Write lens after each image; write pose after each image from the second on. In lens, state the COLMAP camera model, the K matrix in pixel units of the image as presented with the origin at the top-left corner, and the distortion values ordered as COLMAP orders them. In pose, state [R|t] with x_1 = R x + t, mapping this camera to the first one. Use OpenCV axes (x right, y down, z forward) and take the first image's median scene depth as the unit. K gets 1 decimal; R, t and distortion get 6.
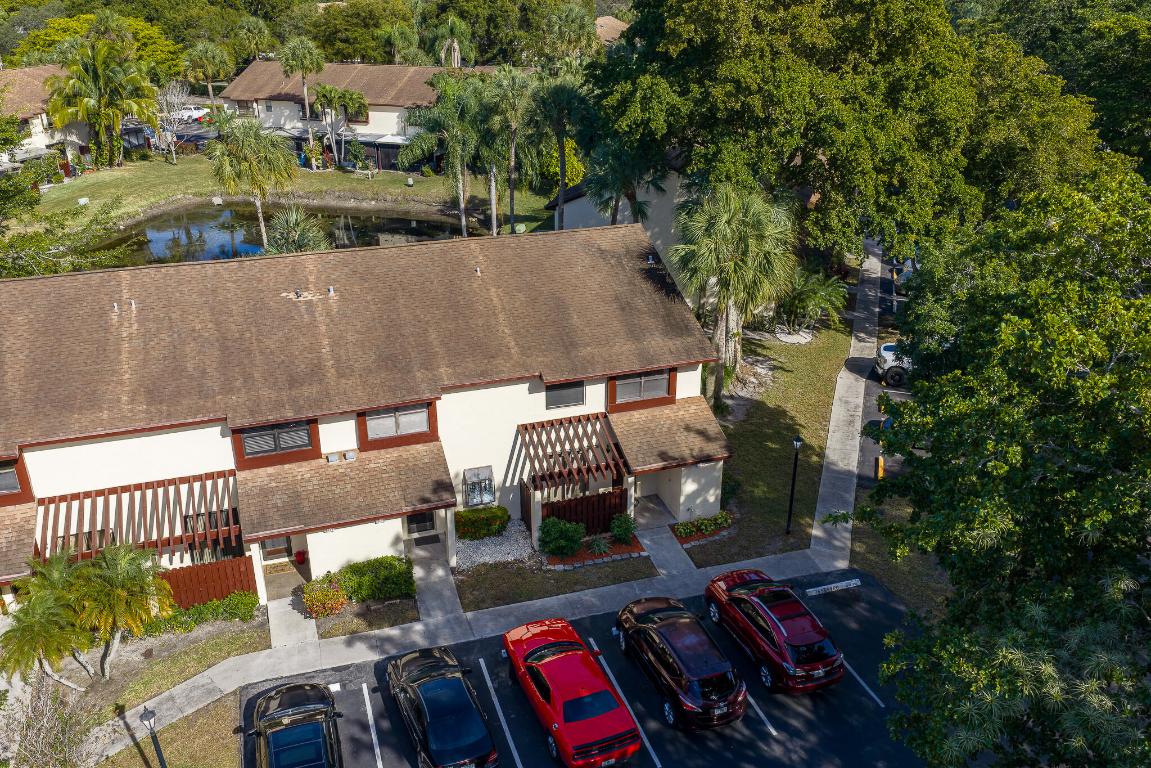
lens RADIAL K [[952.9, 0, 576.6], [0, 952.9, 367.6], [0, 0, 1]] dist [0.000683, 0.001065]
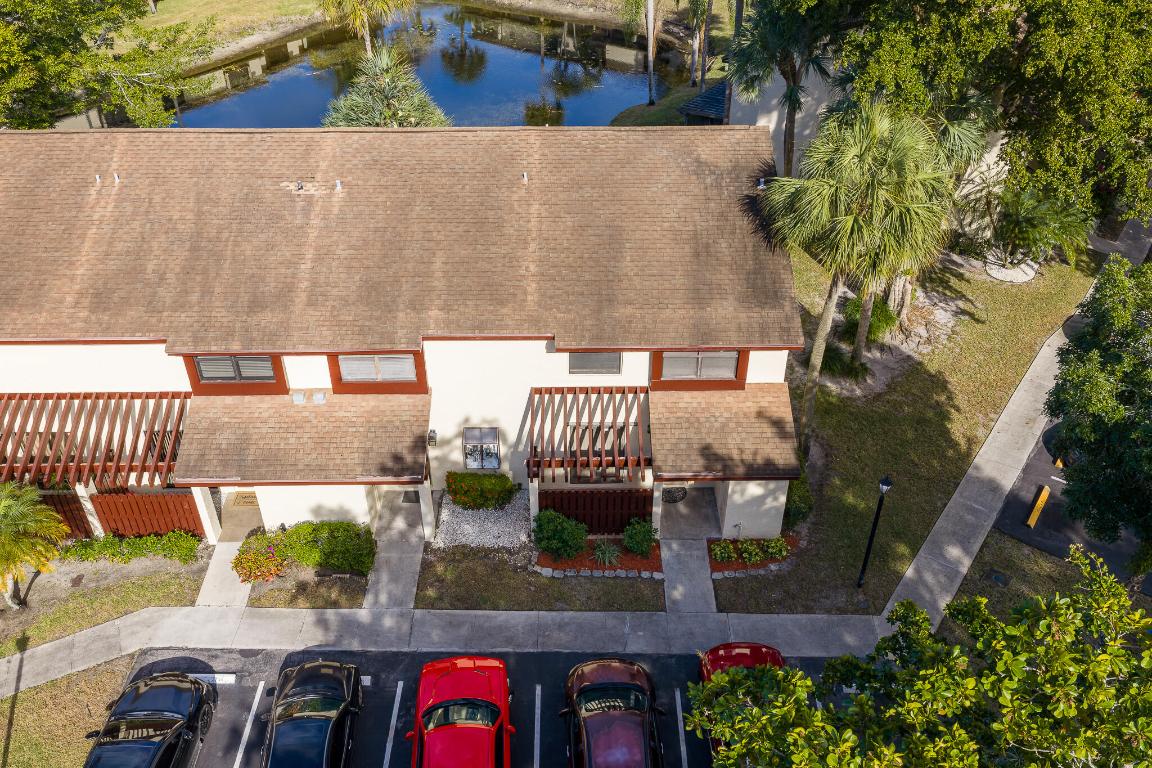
lens RADIAL K [[953.7, 0, 577.1], [0, 953.7, 367.6], [0, 0, 1]] dist [0.000683, 0.001065]
pose [[0.948367, 0.181490, -0.260117, 0.183558], [-0.121908, 0.965687, 0.229317, -0.146569], [0.292811, -0.185767, 0.937951, 0.269821]]
